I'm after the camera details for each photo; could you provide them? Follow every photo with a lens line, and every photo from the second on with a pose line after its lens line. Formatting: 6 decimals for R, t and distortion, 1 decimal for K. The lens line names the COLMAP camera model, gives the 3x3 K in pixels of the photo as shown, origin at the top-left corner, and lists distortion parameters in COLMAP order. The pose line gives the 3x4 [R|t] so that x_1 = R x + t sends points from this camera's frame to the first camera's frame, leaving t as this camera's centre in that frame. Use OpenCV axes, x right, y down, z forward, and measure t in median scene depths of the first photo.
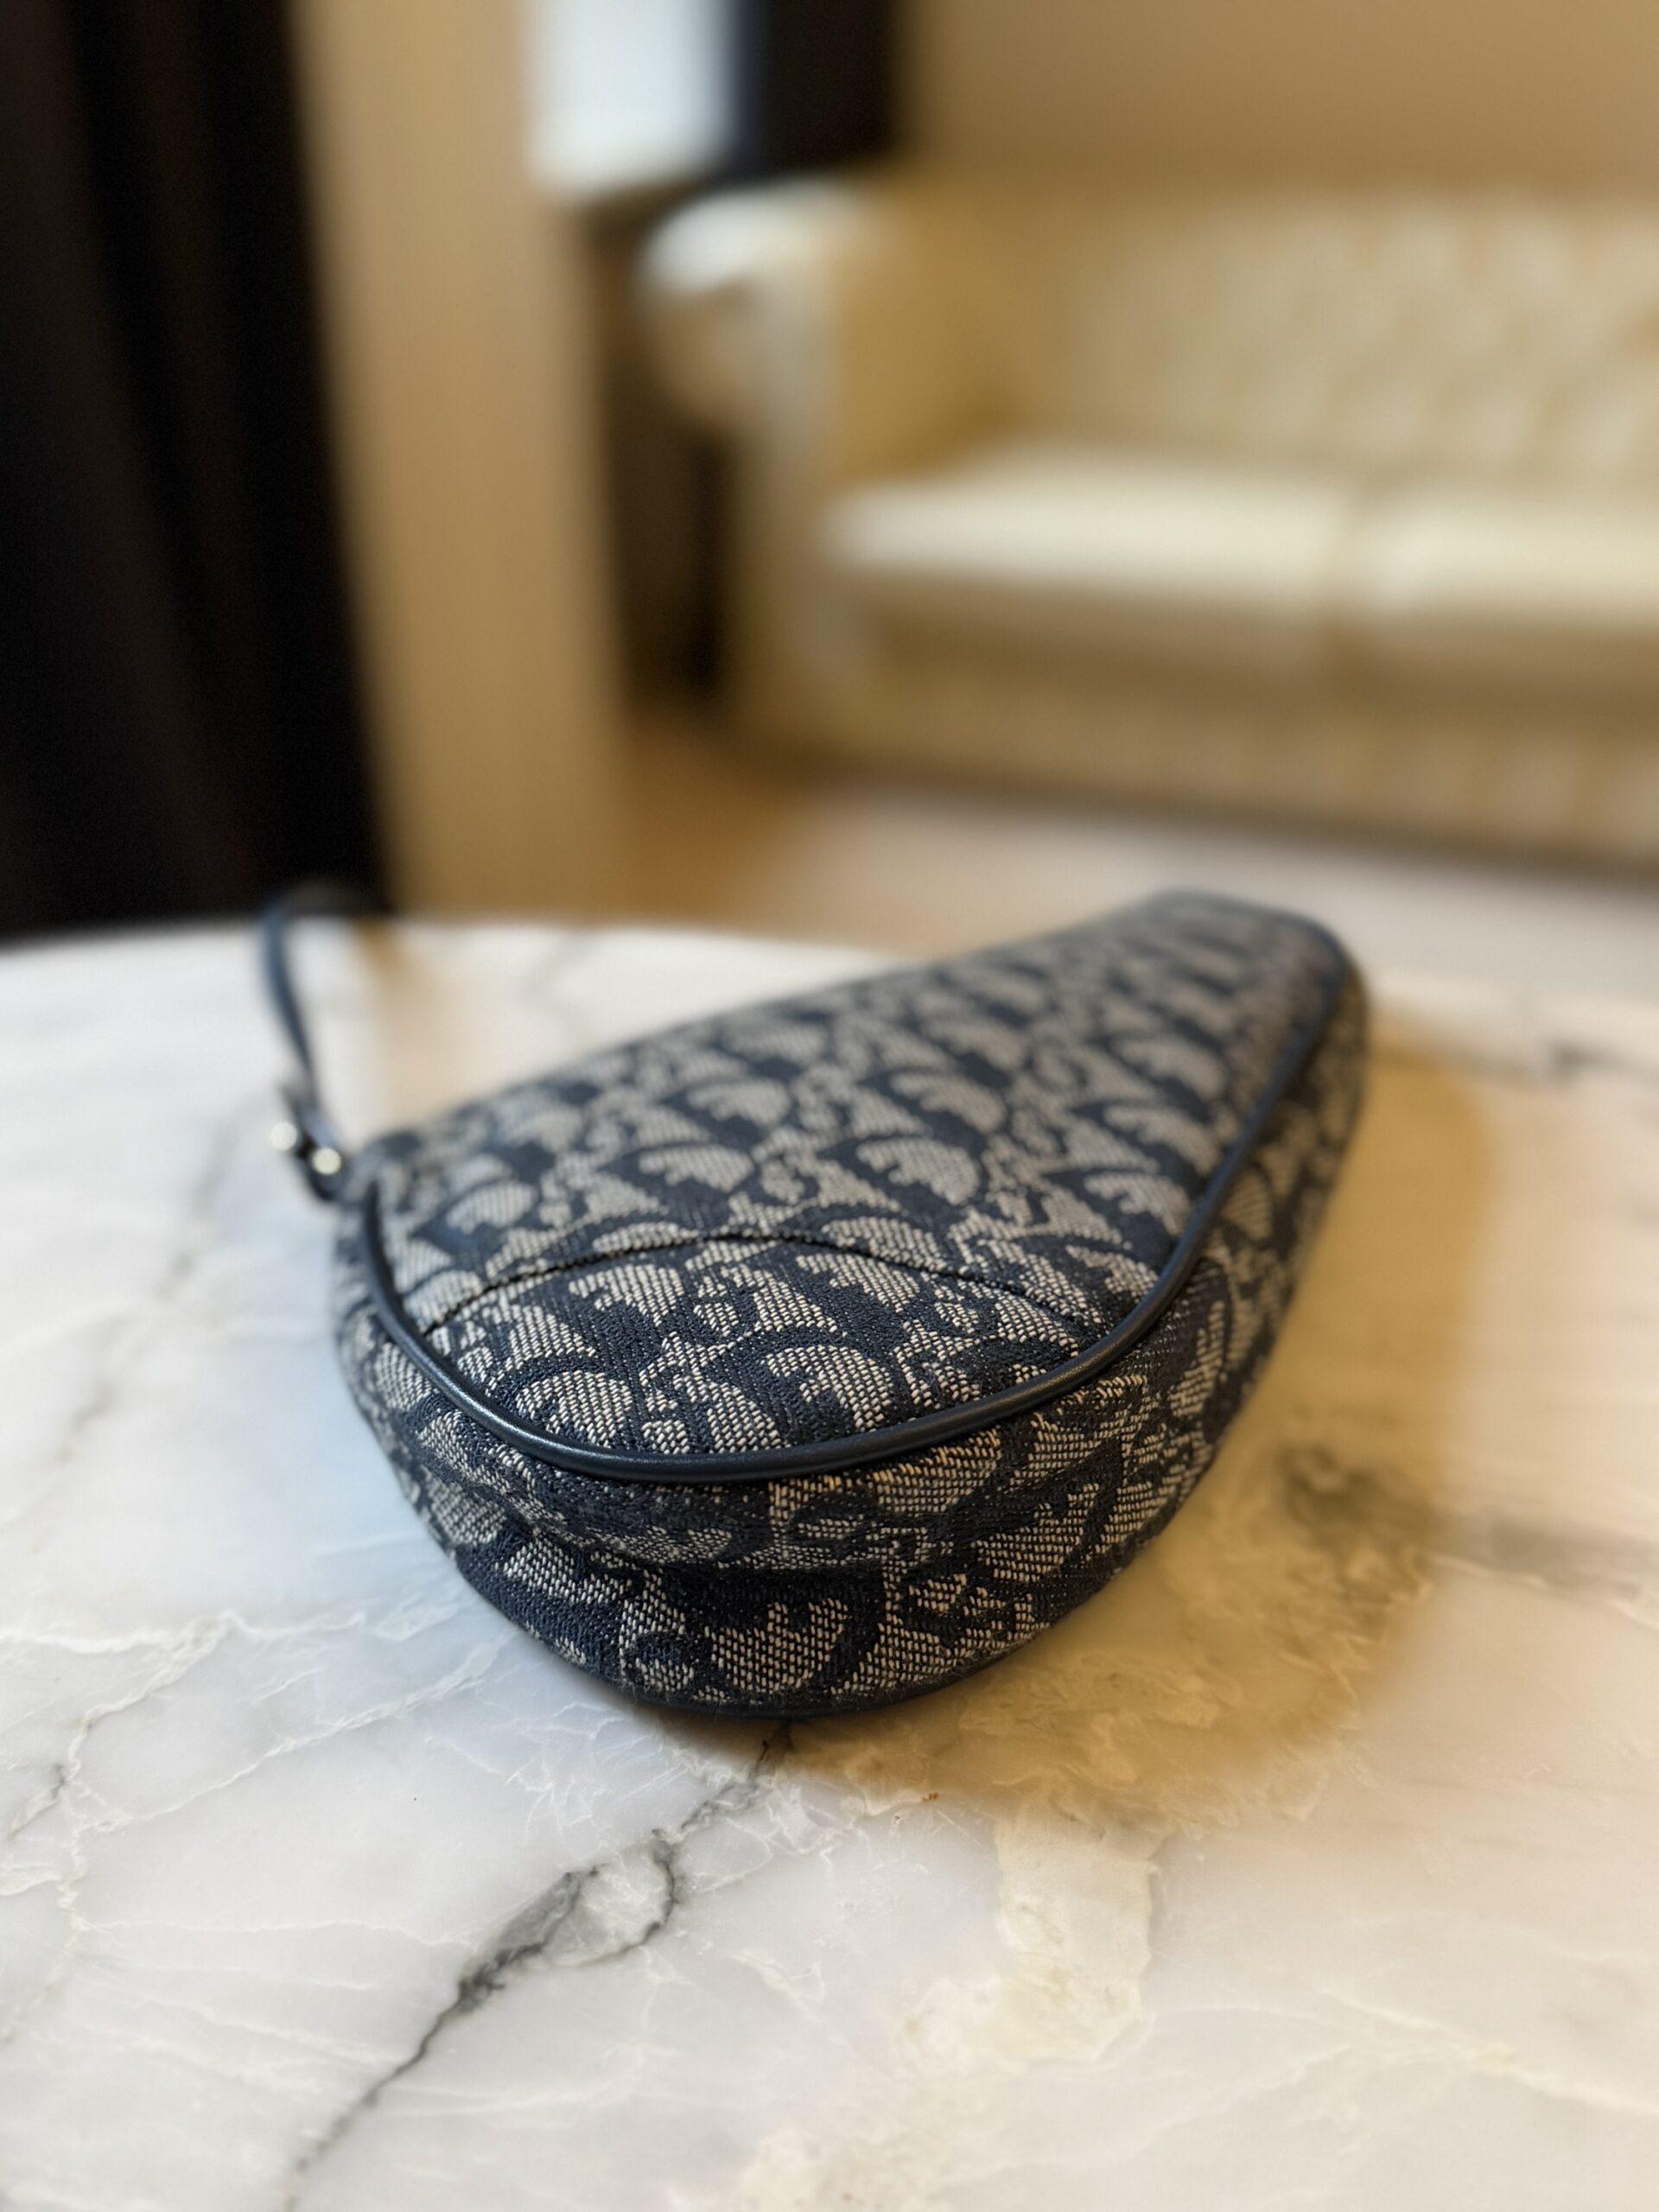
lens RADIAL K [[1995.0, 0, 831.8], [0, 1995.0, 1081.8], [0, 0, 1]] dist [0.111593, -0.239427]
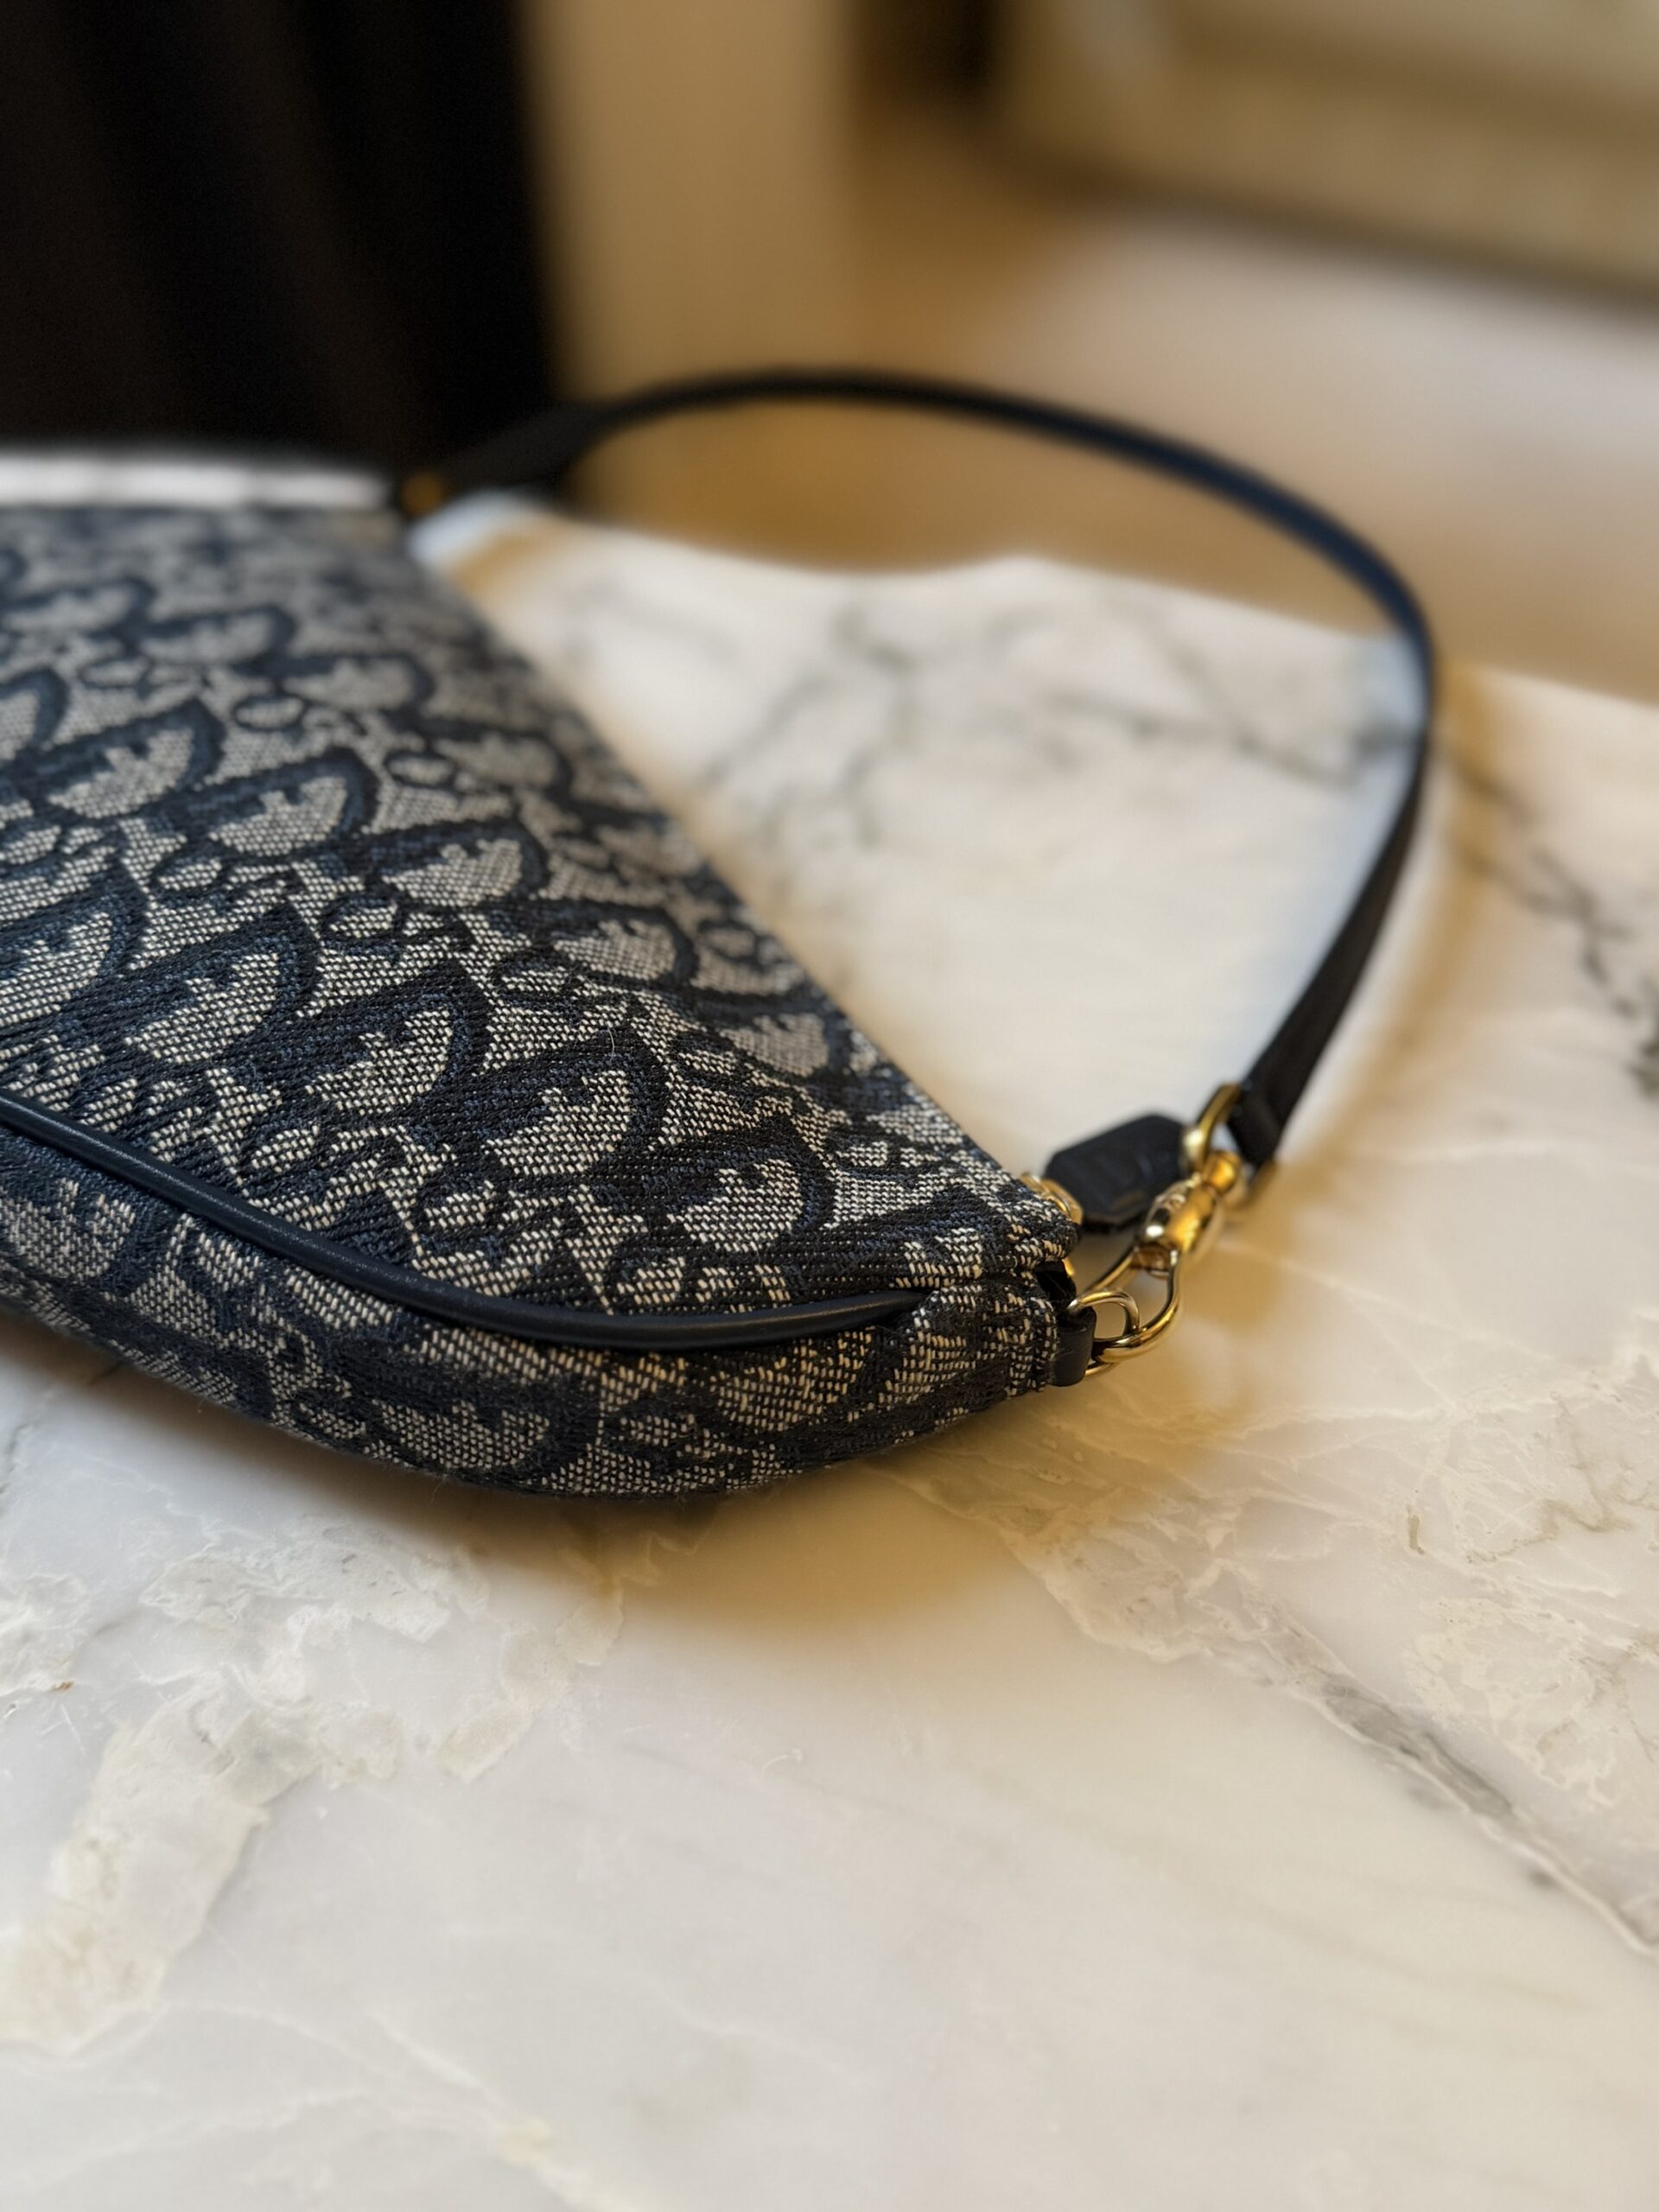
lens RADIAL K [[1995.0, 0, 839.4], [0, 1995.0, 1115.2], [0, 0, 1]] dist [0.111593, -0.239427]
pose [[0.985163, 0.104789, -0.135917, 0.475054], [-0.062343, 0.956362, 0.285457, -0.141259], [0.159898, -0.272748, 0.948705, 0.322694]]
